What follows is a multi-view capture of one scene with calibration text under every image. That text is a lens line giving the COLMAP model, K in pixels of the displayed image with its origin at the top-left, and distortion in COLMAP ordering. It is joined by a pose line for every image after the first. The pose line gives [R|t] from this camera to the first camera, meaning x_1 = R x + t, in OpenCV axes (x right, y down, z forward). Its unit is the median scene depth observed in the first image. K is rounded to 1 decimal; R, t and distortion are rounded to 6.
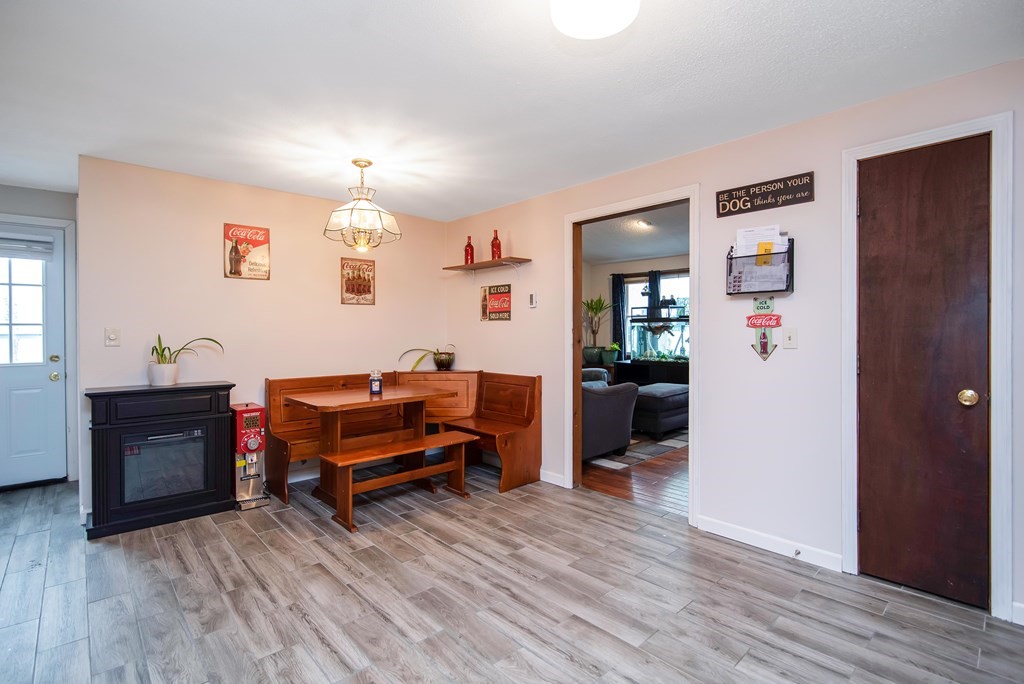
lens RADIAL K [[480.9, 0, 522.2], [0, 480.9, 331.8], [0, 0, 1]] dist [-0.019151, -0.000074]
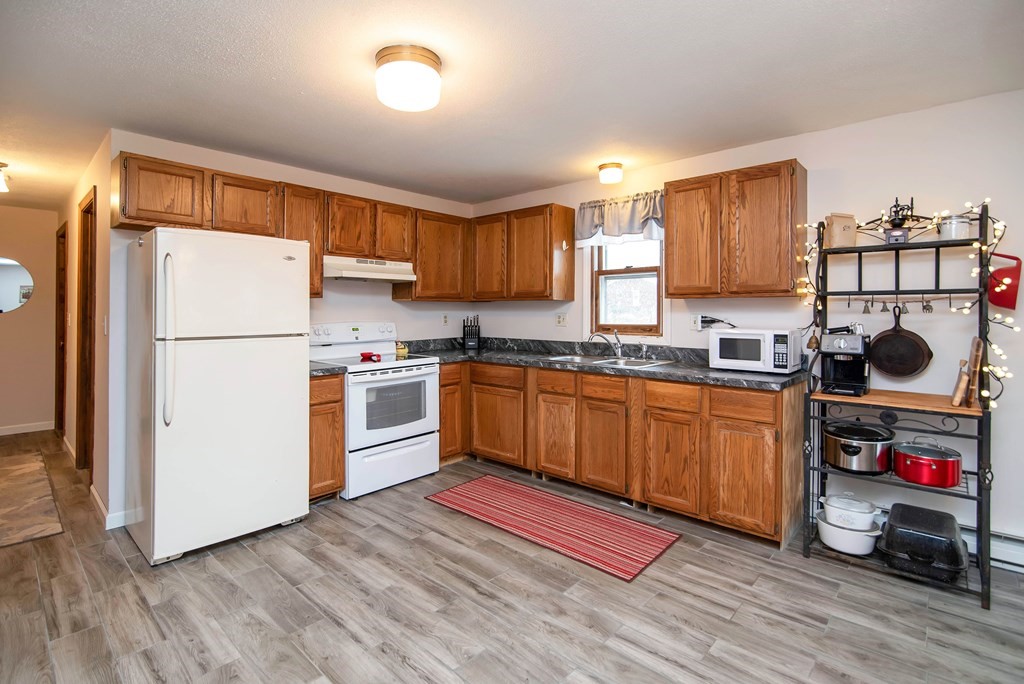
lens RADIAL K [[481.4, 0, 512.7], [0, 481.4, 313.1], [0, 0, 1]] dist [-0.011366, -0.000205]
pose [[-0.996830, 0.005136, -0.079397, -0.020815], [0.004427, 0.999949, 0.009105, -0.019418], [0.079439, 0.008725, -0.996802, 1.125024]]
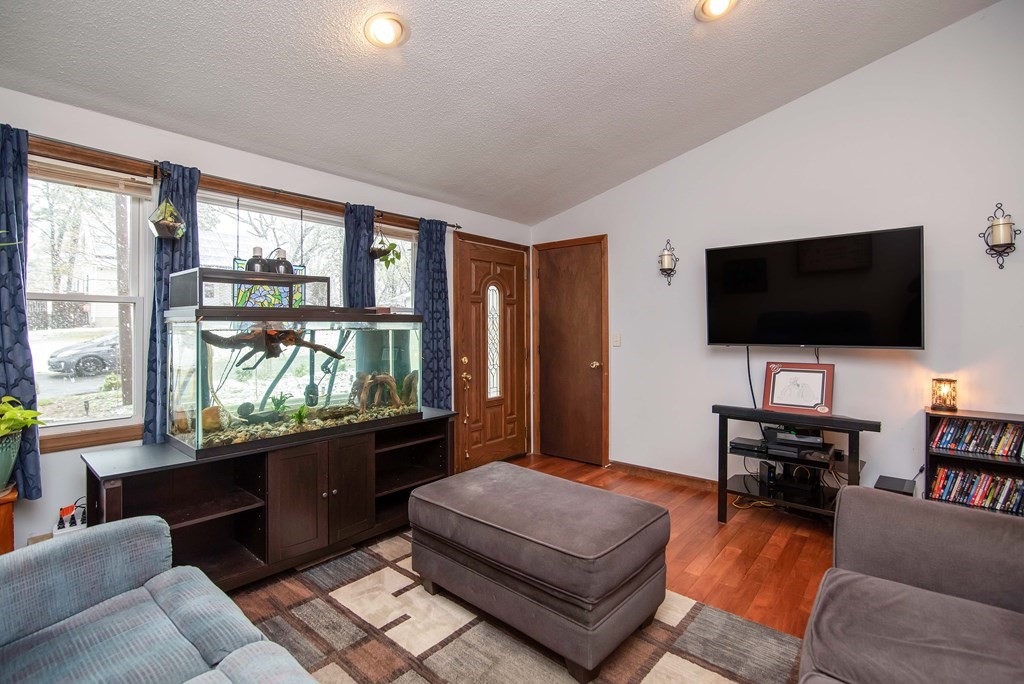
lens RADIAL K [[487.4, 0, 498.9], [0, 487.4, 320.4], [0, 0, 1]] dist [-0.014266, -0.000145]
pose [[-0.084975, 0.015586, 0.996261, -0.185117], [-0.000520, 0.999877, -0.015687, -0.034799], [-0.996383, -0.001851, -0.084956, 1.961329]]
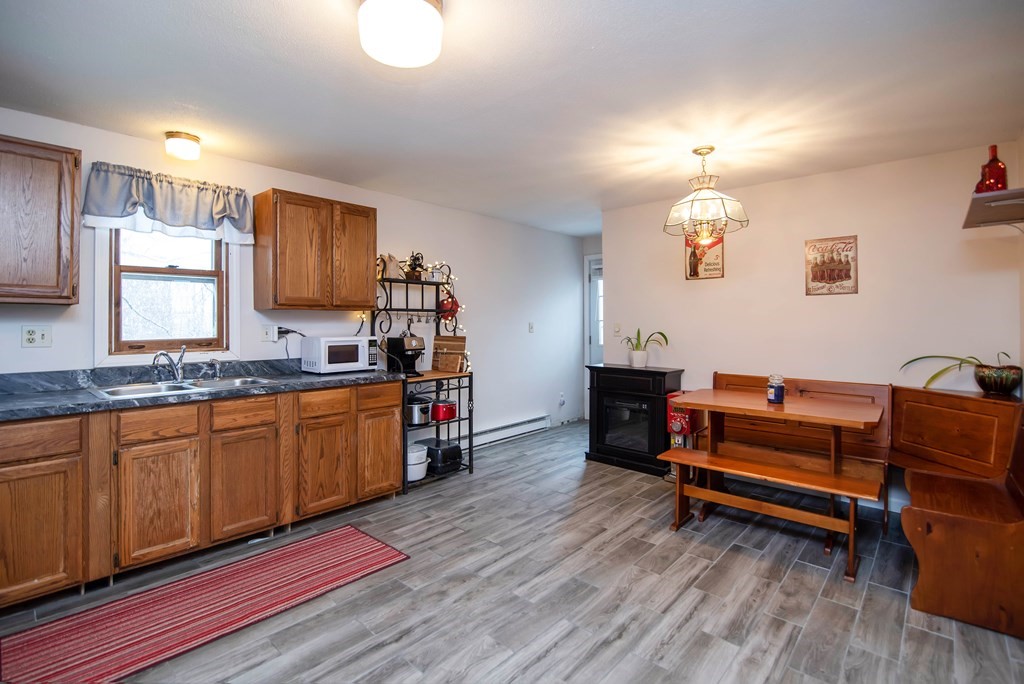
lens RADIAL K [[487.4, 0, 498.9], [0, 487.4, 320.4], [0, 0, 1]] dist [-0.014266, -0.000145]
pose [[0.059951, -0.000149, -0.998201, 0.589001], [-0.001463, 0.999999, -0.000238, -0.016518], [0.998200, 0.001474, 0.059951, 0.532931]]
